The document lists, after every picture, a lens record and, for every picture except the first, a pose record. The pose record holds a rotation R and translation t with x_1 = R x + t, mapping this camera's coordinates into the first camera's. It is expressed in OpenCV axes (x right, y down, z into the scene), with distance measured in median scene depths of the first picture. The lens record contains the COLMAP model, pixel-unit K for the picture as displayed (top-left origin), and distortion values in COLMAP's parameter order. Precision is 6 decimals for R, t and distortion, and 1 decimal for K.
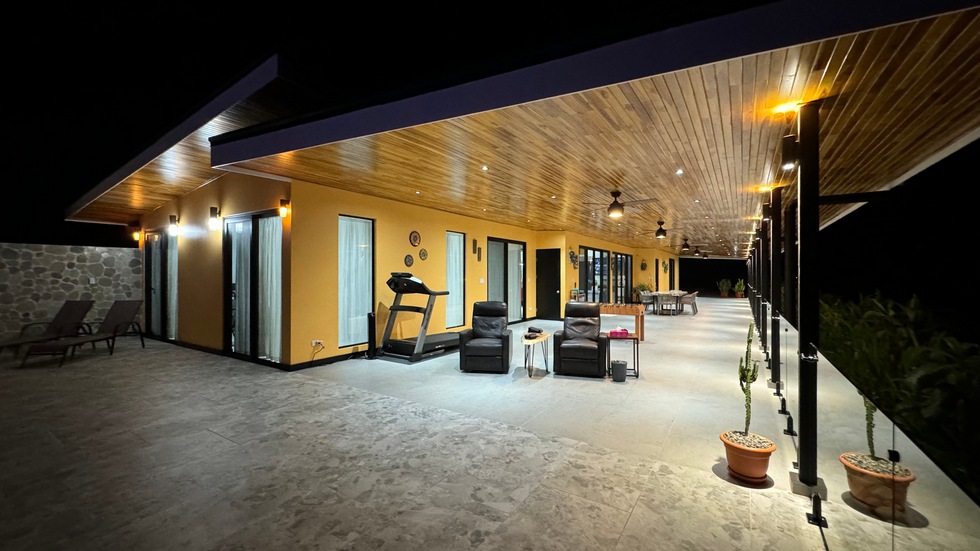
lens RADIAL K [[389.0, 0, 490.0], [0, 389.0, 275.5], [0, 0, 1]] dist [-0.000105, 0.000021]
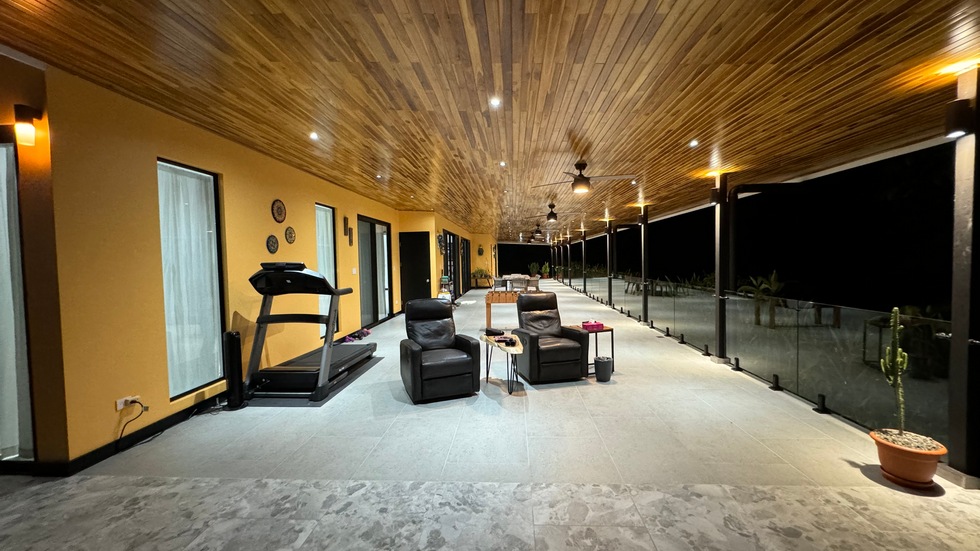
lens RADIAL K [[389.0, 0, 490.0], [0, 389.0, 275.5], [0, 0, 1]] dist [-0.000105, 0.000021]
pose [[0.871469, -0.038377, 0.488946, -0.254683], [0.021305, 0.998955, 0.040436, -0.005082], [-0.489987, -0.024822, 0.871376, 0.298626]]
